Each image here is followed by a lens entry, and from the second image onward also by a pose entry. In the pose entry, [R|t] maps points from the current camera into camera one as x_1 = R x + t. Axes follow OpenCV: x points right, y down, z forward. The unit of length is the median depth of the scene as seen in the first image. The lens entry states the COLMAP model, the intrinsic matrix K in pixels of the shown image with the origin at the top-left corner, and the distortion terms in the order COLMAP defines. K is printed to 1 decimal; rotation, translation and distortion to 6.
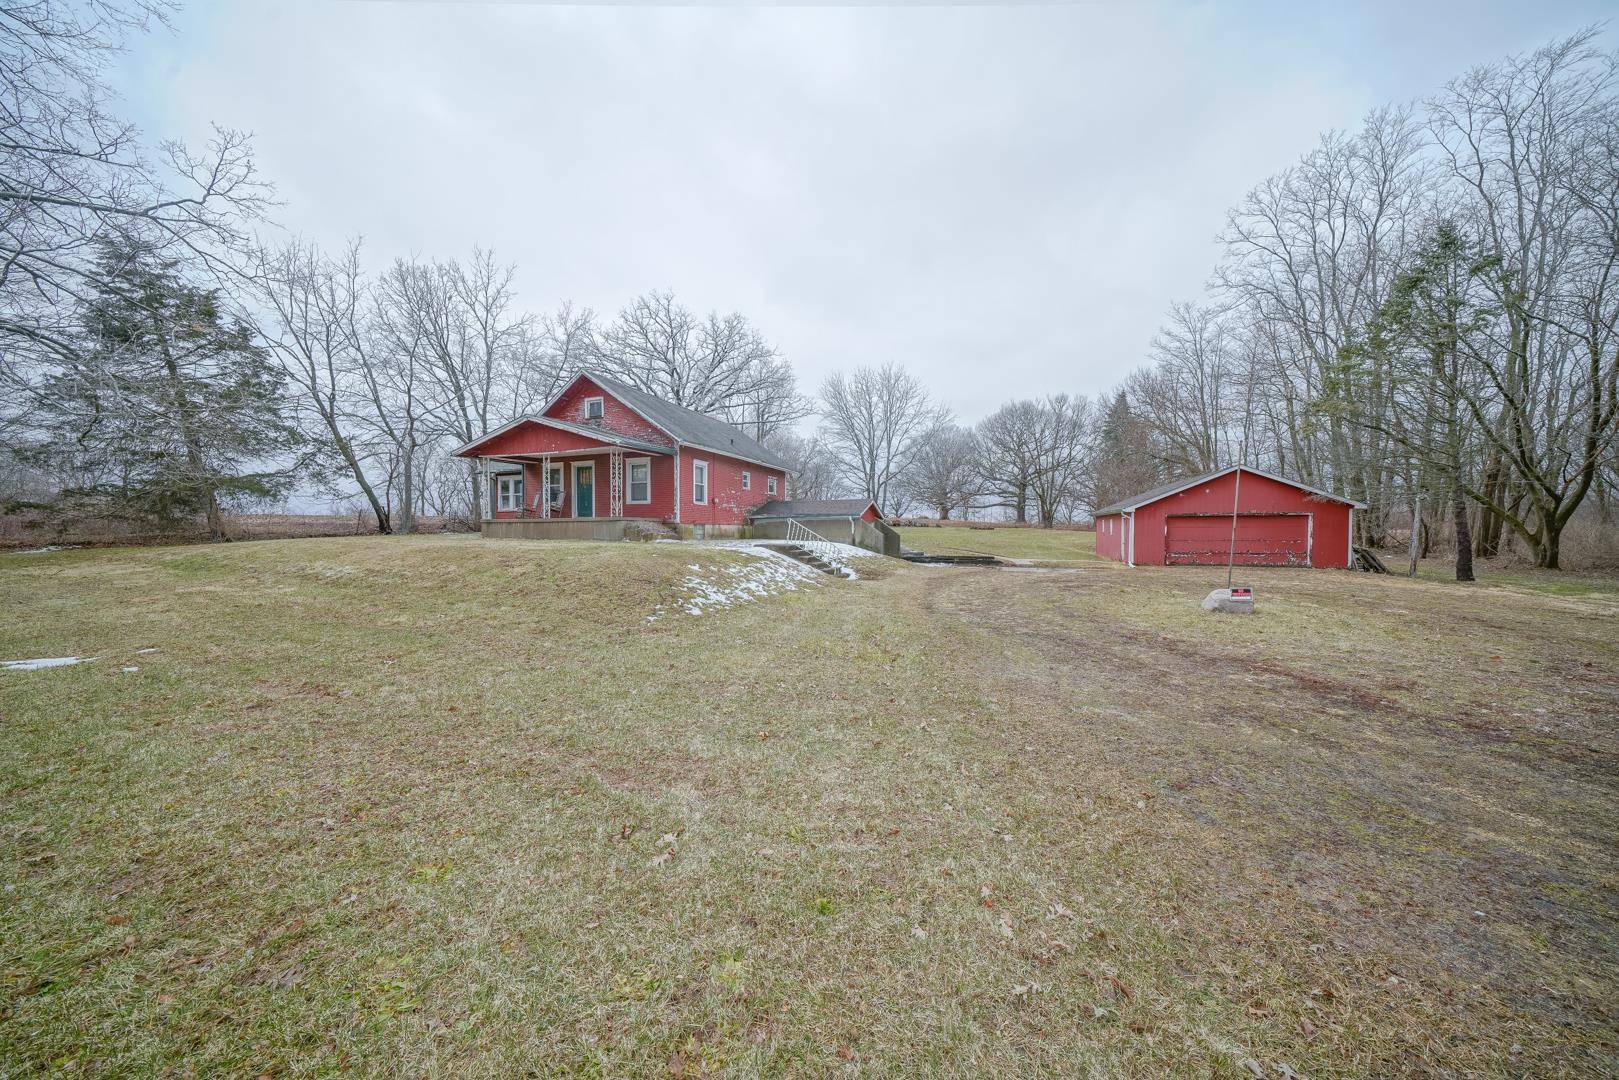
lens RADIAL K [[549.9, 0, 806.6], [0, 549.9, 537.9], [0, 0, 1]] dist [-0.003431, -0.000097]
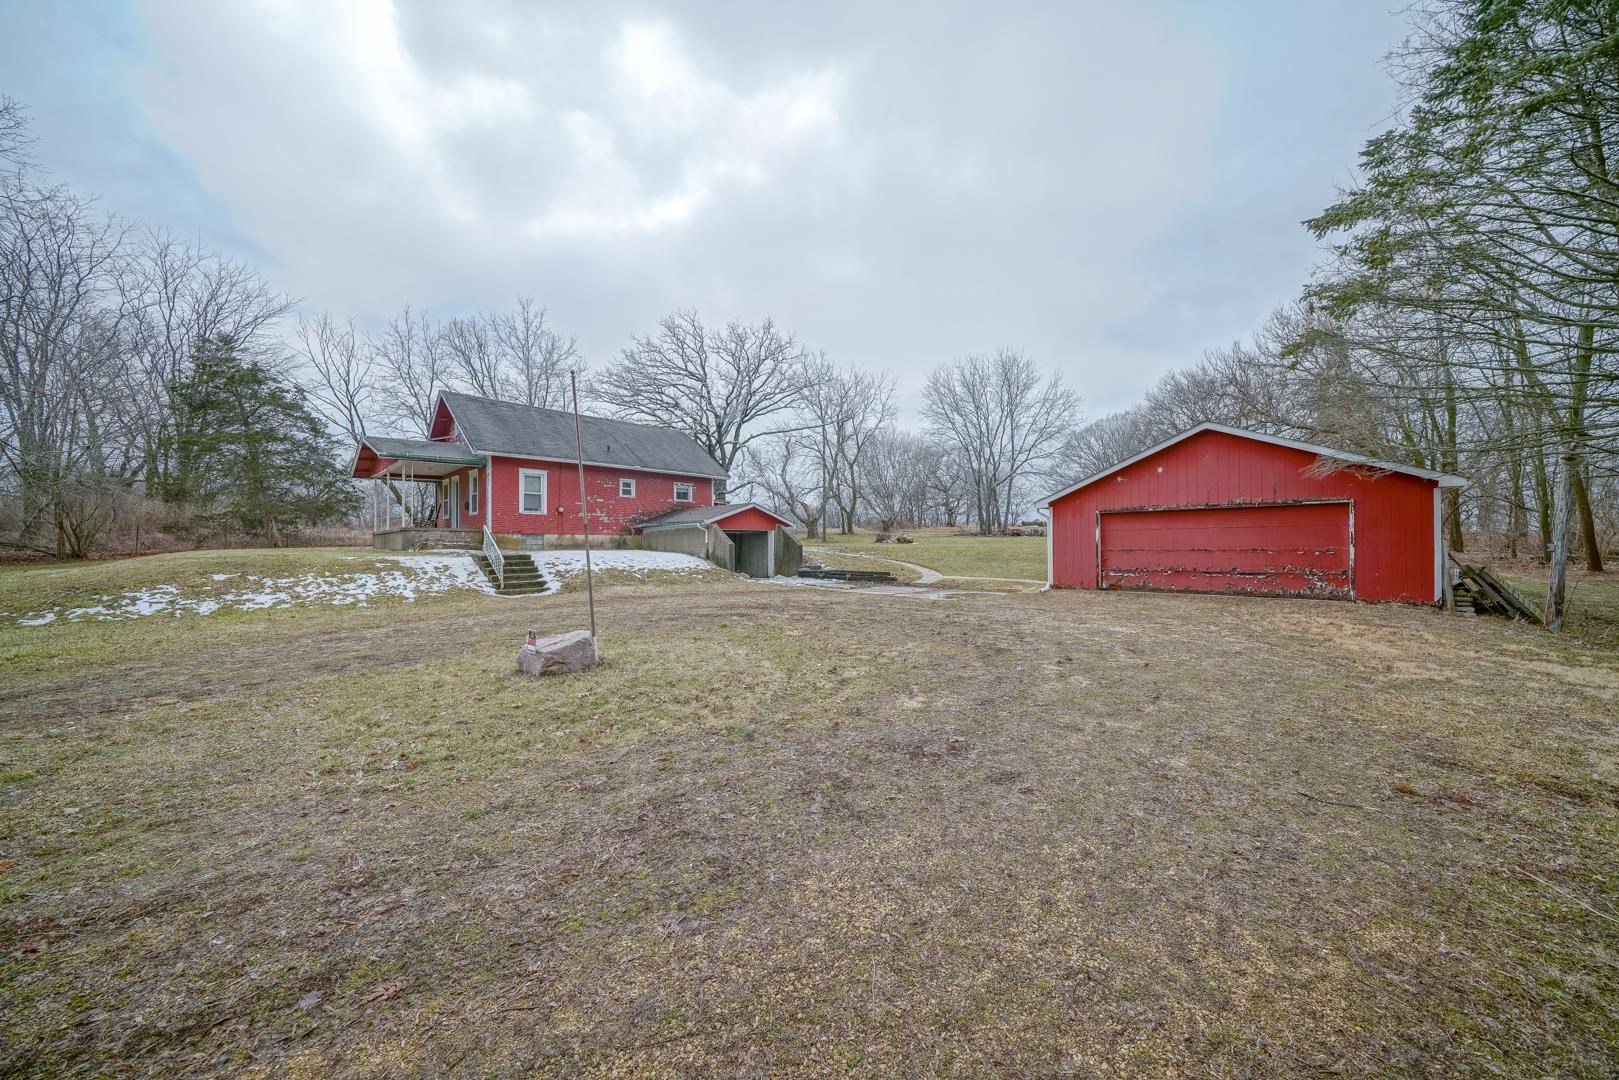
lens RADIAL K [[549.9, 0, 809.6], [0, 549.9, 544.4], [0, 0, 1]] dist [-0.003431, -0.000097]
pose [[0.915686, -0.004477, -0.401871, 0.603257], [0.001522, 0.999969, -0.007672, 0.001570], [0.401893, 0.006414, 0.915664, 0.275121]]
